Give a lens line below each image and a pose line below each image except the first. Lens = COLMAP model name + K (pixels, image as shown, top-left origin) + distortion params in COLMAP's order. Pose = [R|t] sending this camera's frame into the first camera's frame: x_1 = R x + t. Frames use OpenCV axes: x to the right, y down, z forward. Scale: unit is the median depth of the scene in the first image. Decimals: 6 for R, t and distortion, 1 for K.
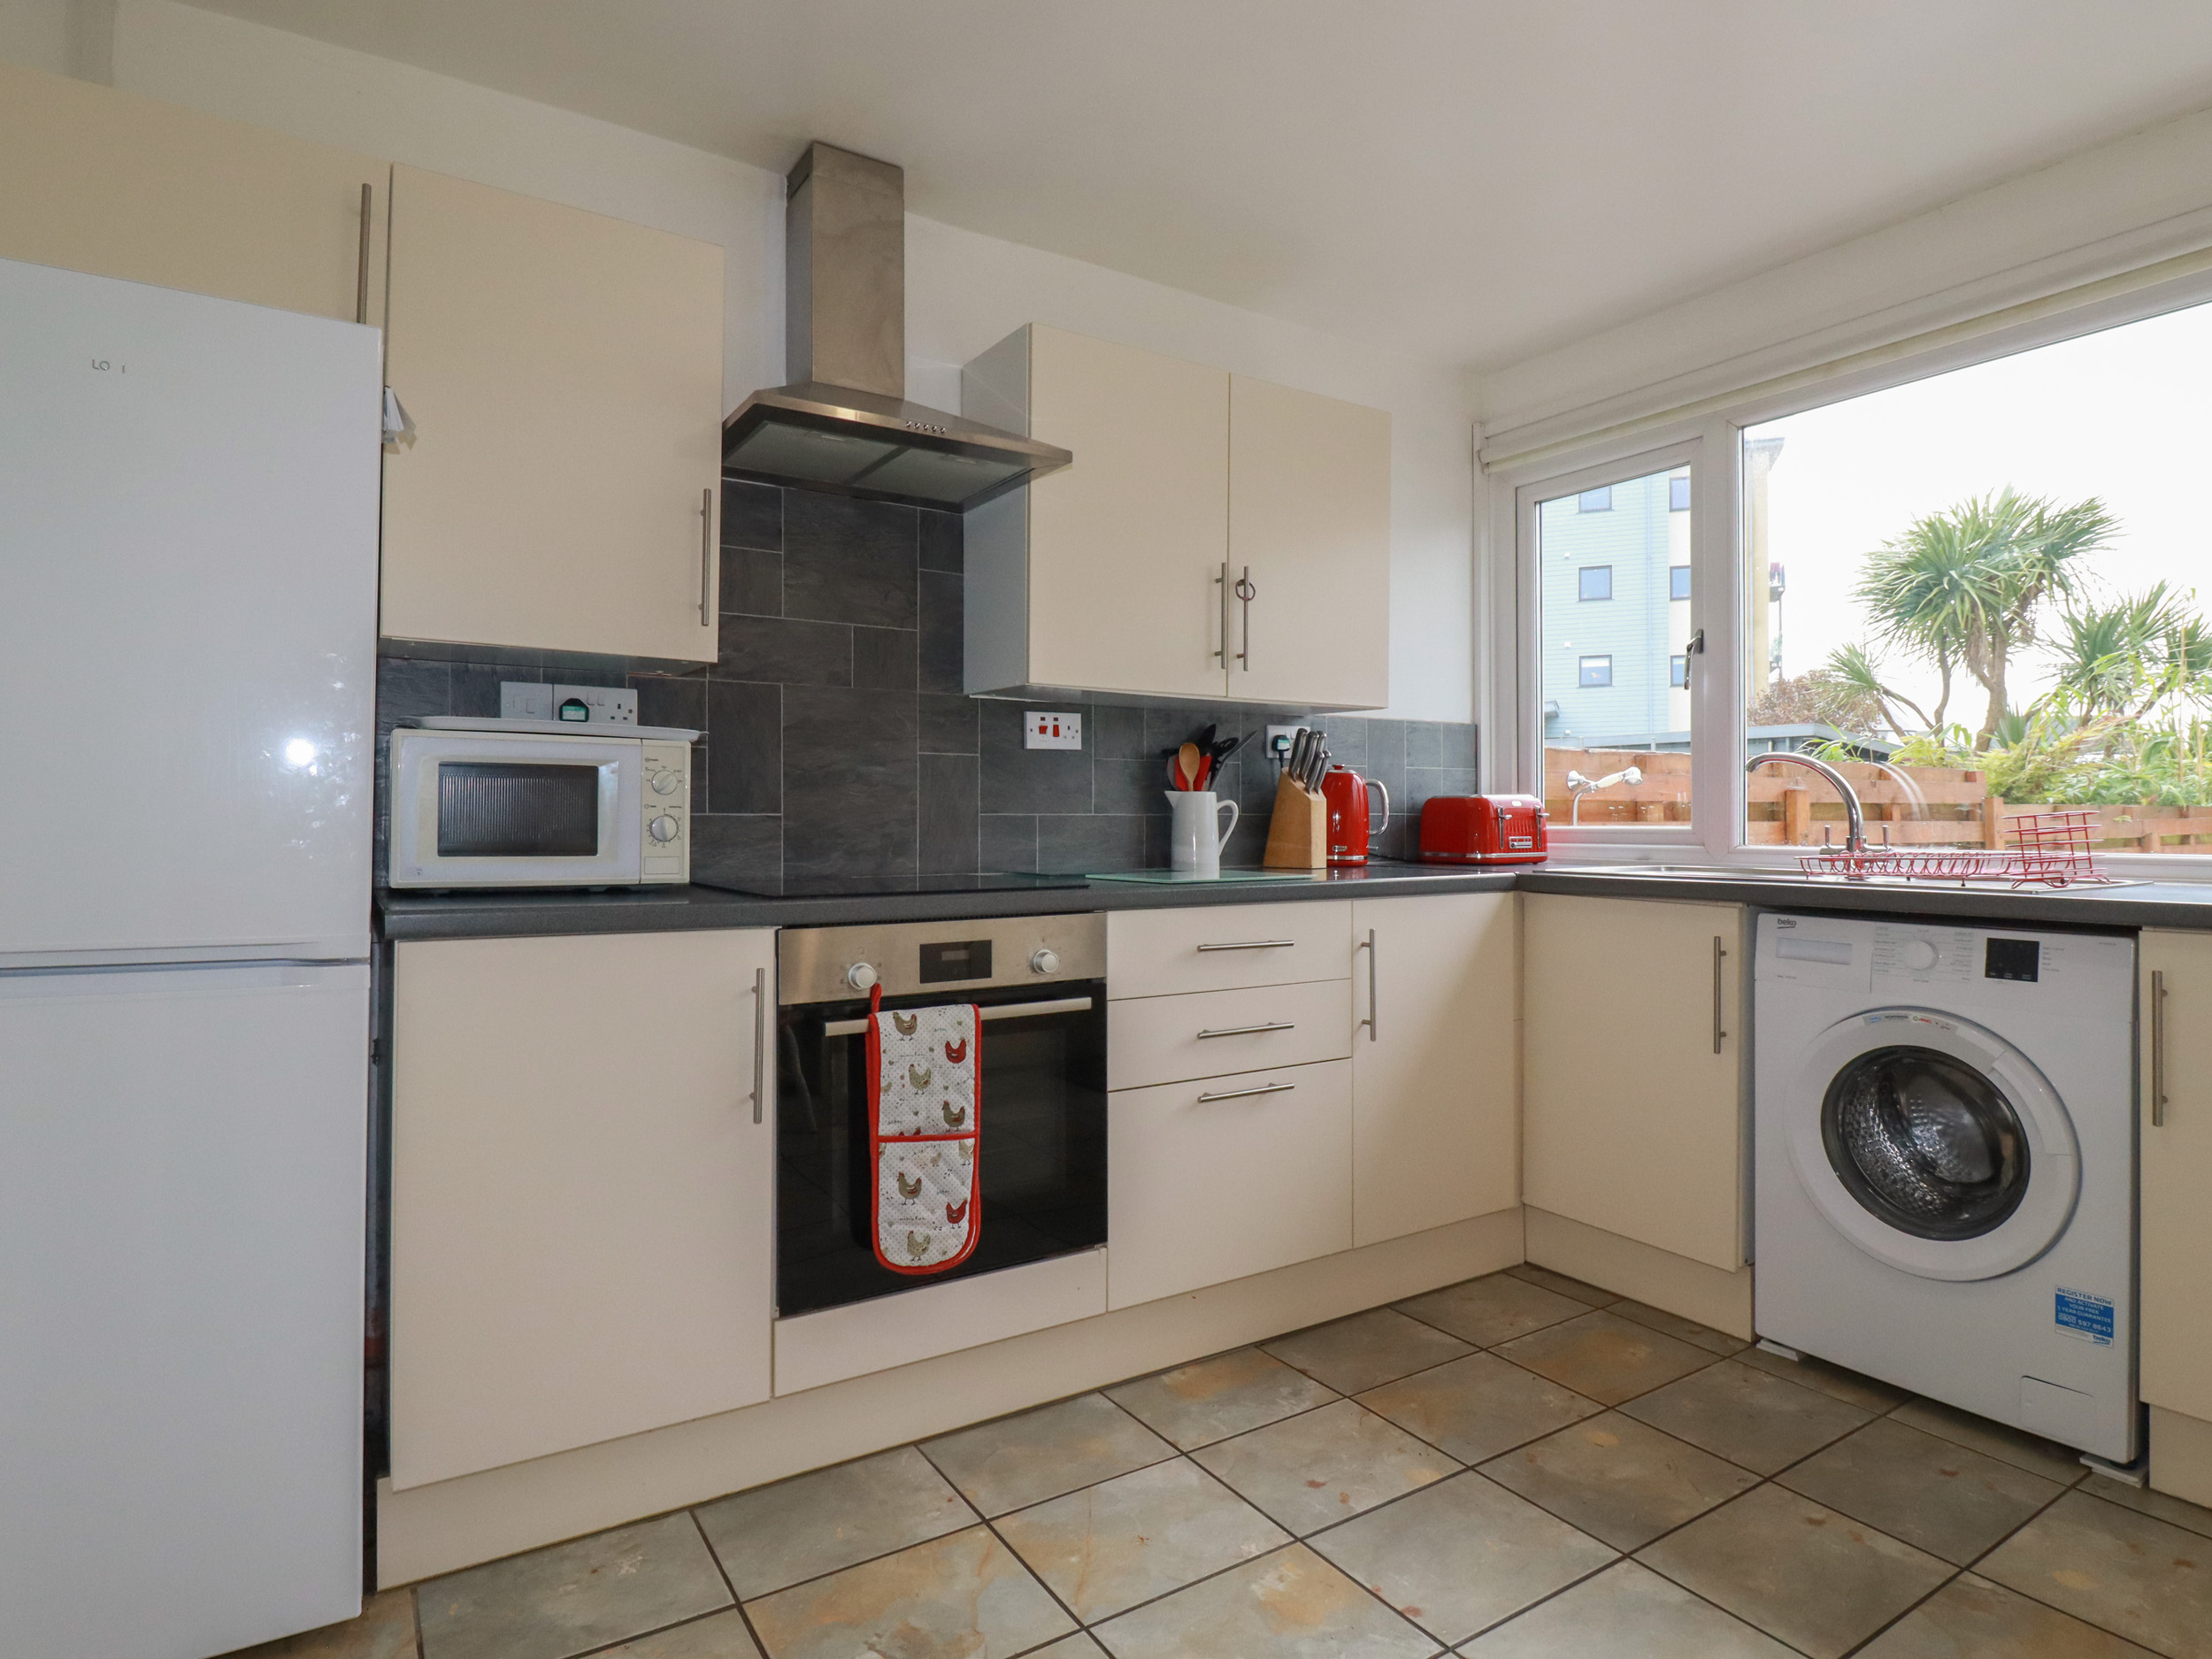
lens RADIAL K [[1147.8, 0, 1106.0], [0, 1147.8, 829.5], [0, 0, 1]] dist [0.001103, -0.016208]
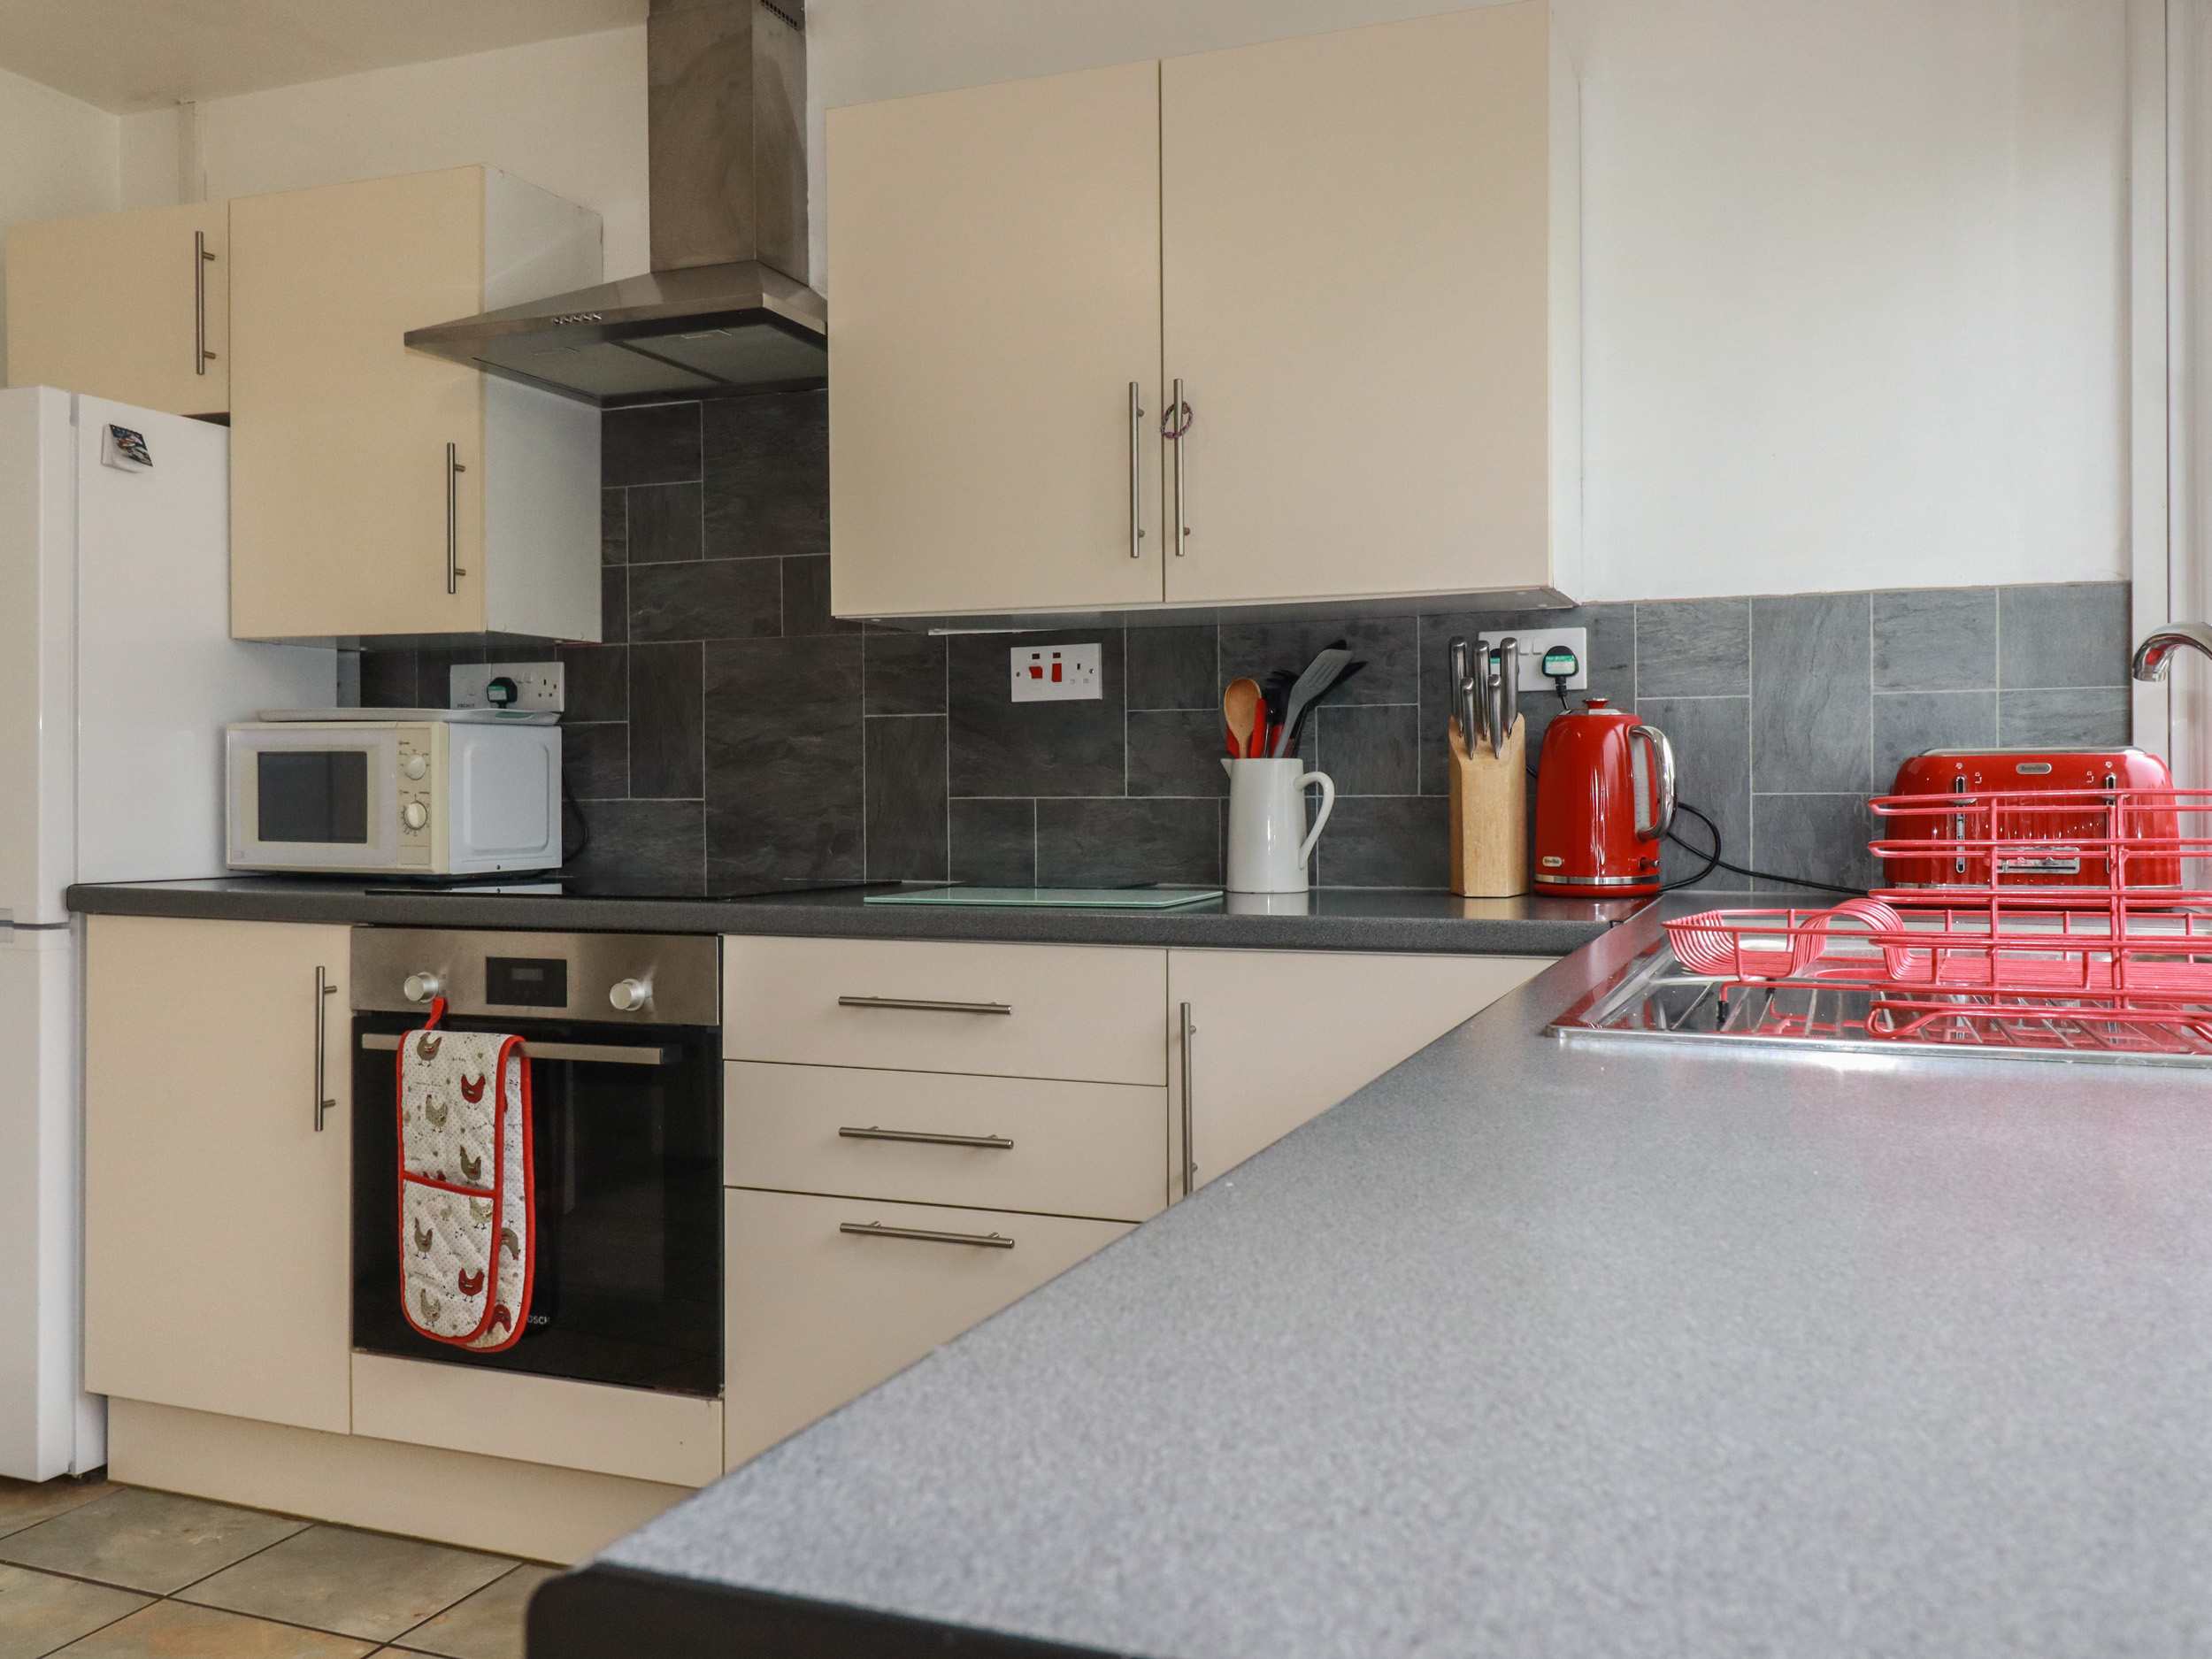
lens RADIAL K [[1738.5, 0, 1106.0], [0, 1738.5, 829.5], [0, 0, 1]] dist [-0.001345, -0.001899]
pose [[0.629638, 0.012715, -0.776784, 0.887522], [-0.005500, 0.999914, 0.011909, -0.008020], [0.776869, -0.003226, 0.629654, 0.448667]]
